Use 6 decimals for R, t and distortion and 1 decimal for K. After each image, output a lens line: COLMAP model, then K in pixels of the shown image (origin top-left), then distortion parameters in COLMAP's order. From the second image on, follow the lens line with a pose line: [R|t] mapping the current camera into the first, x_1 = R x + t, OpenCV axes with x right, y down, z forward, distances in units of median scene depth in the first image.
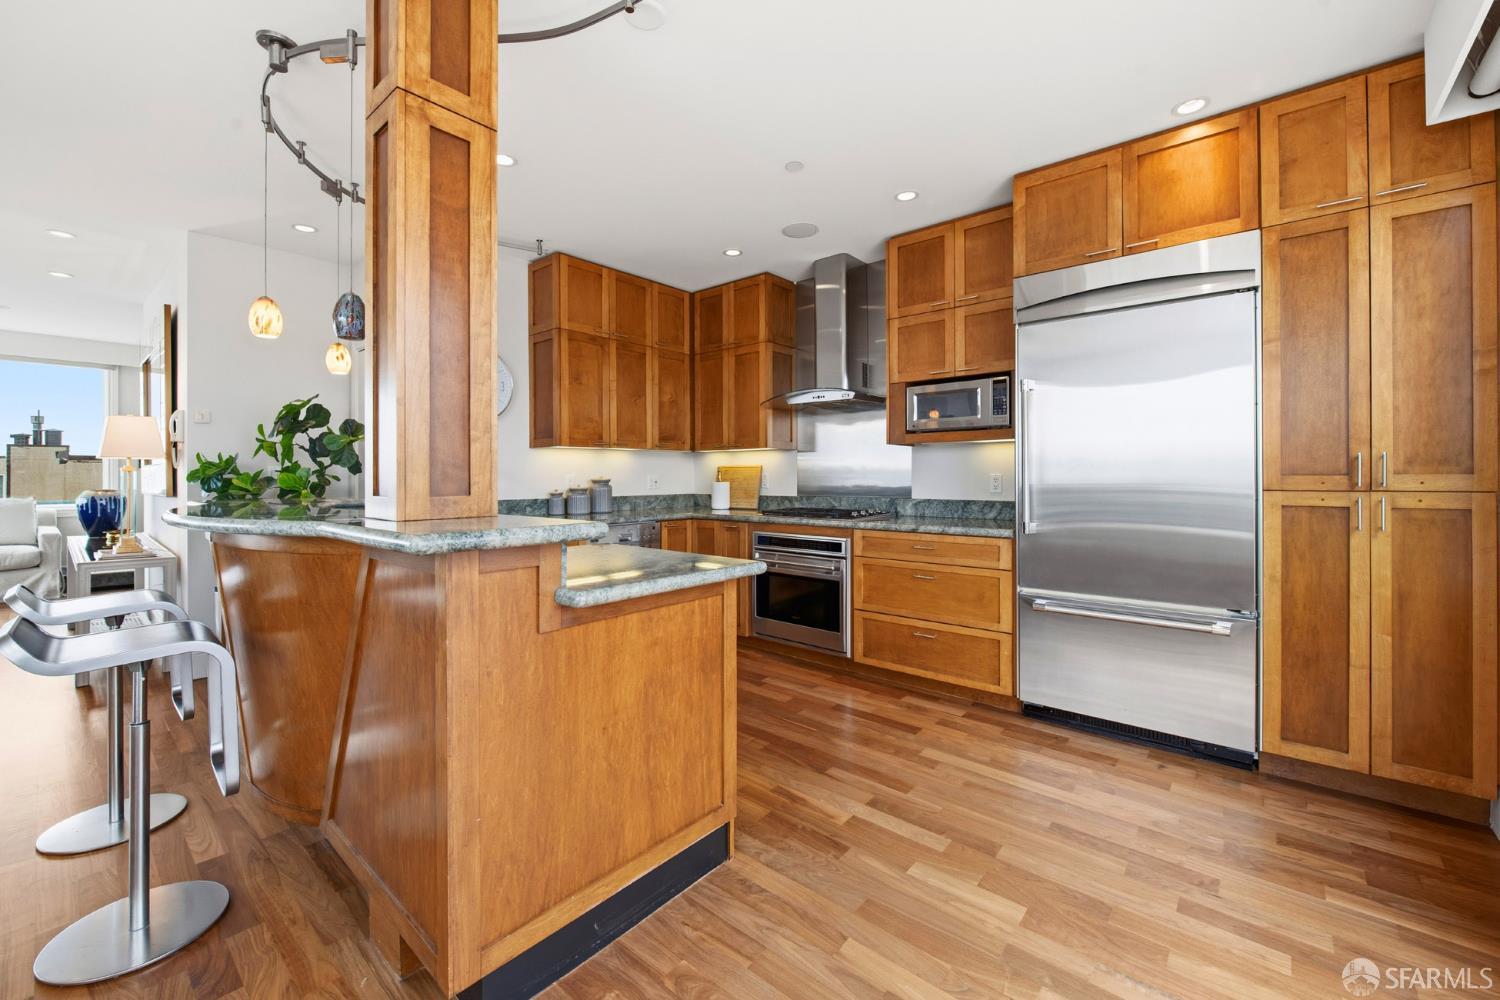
lens RADIAL K [[607.8, 0, 751.9], [0, 607.8, 480.3], [0, 0, 1]] dist [-0.004346, -0.001024]
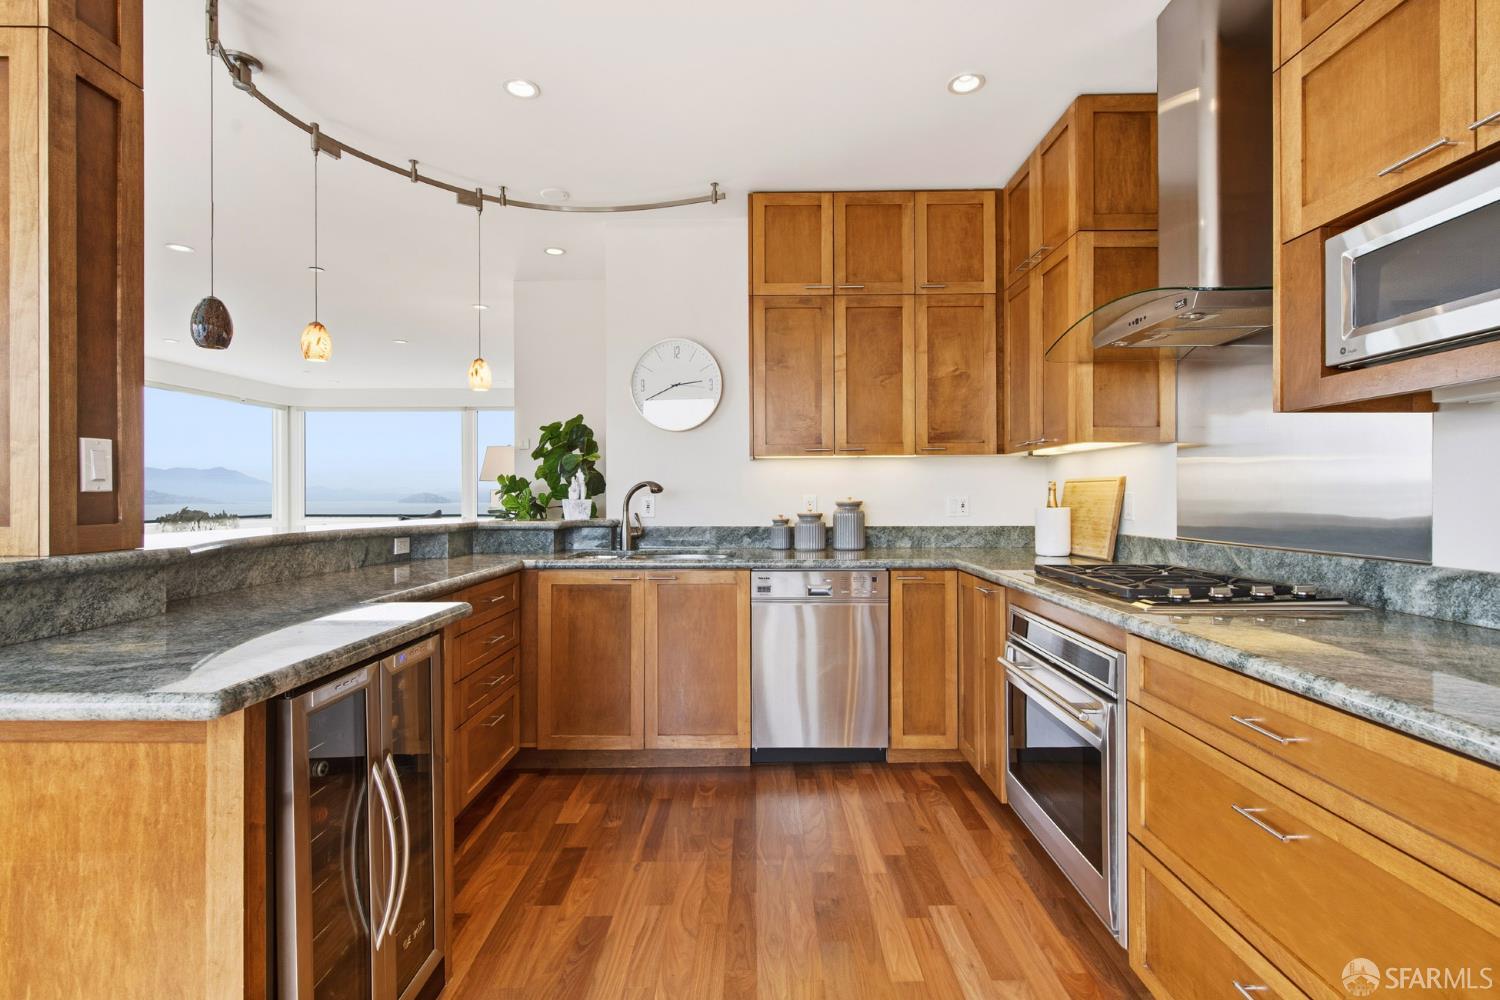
lens RADIAL K [[684.7, 0, 755.4], [0, 684.7, 496.2], [0, 0, 1]] dist [0.006328, -0.001749]
pose [[0.644681, 0.001839, -0.764449, 0.298586], [-0.004795, 0.999987, -0.001639, -0.006091], [0.764437, 0.004722, 0.644682, 0.439649]]
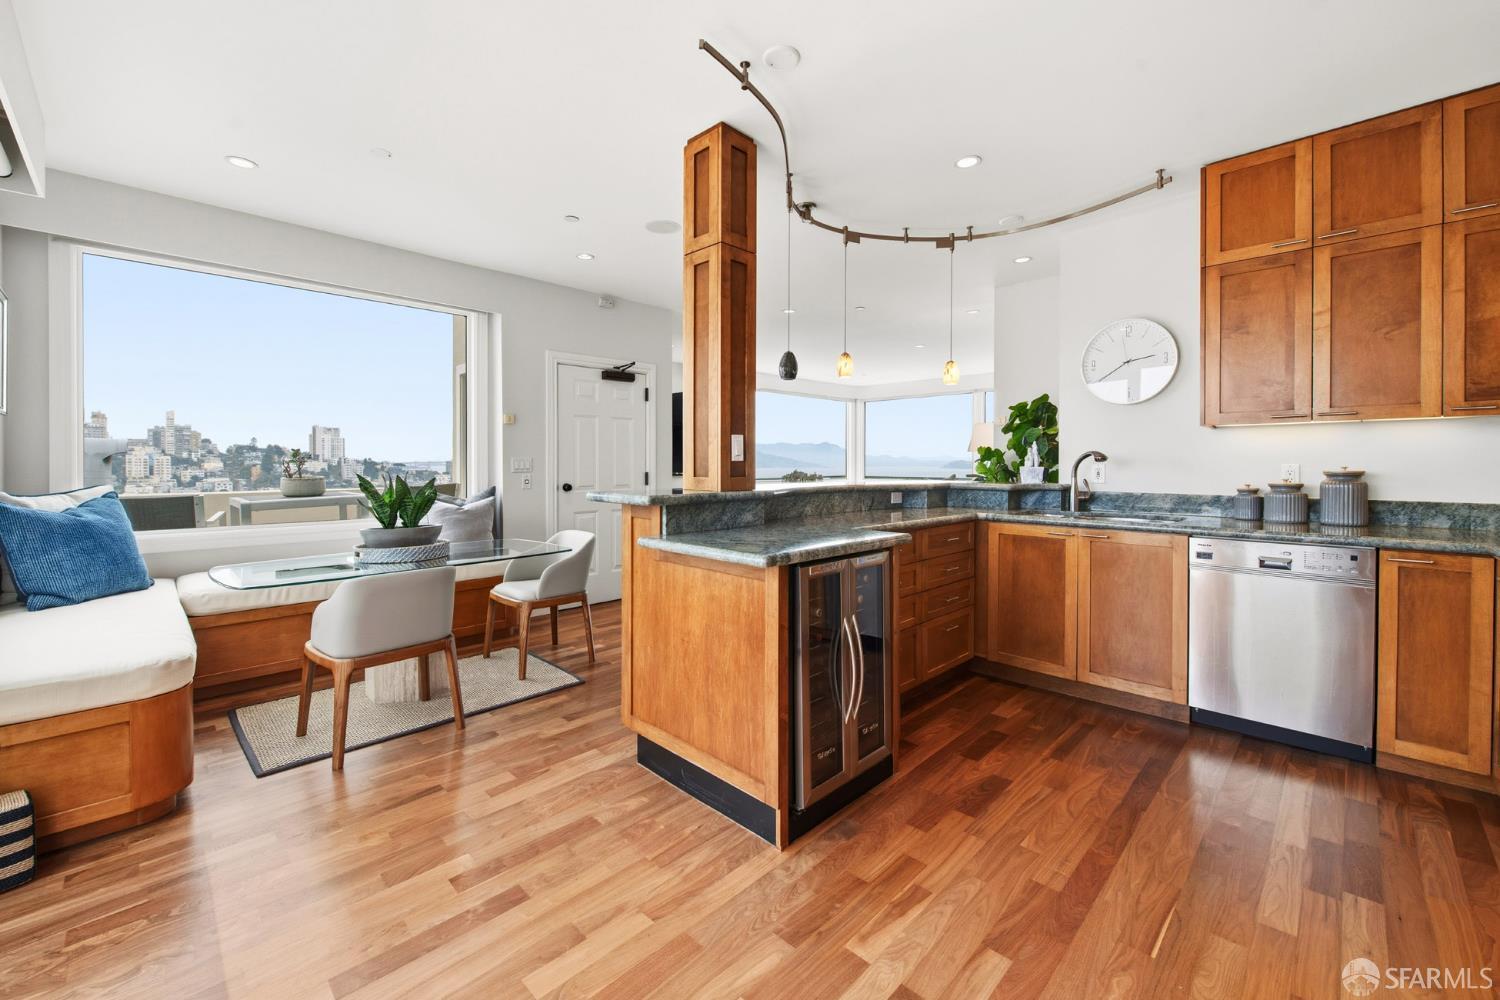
lens RADIAL K [[607.8, 0, 754.0], [0, 607.8, 470.0], [0, 0, 1]] dist [-0.004346, -0.001024]
pose [[-0.078194, 0.014352, -0.996835, 0.441042], [-0.008232, 0.999853, 0.015041, -0.007737], [0.996904, 0.009382, -0.078064, 0.475470]]
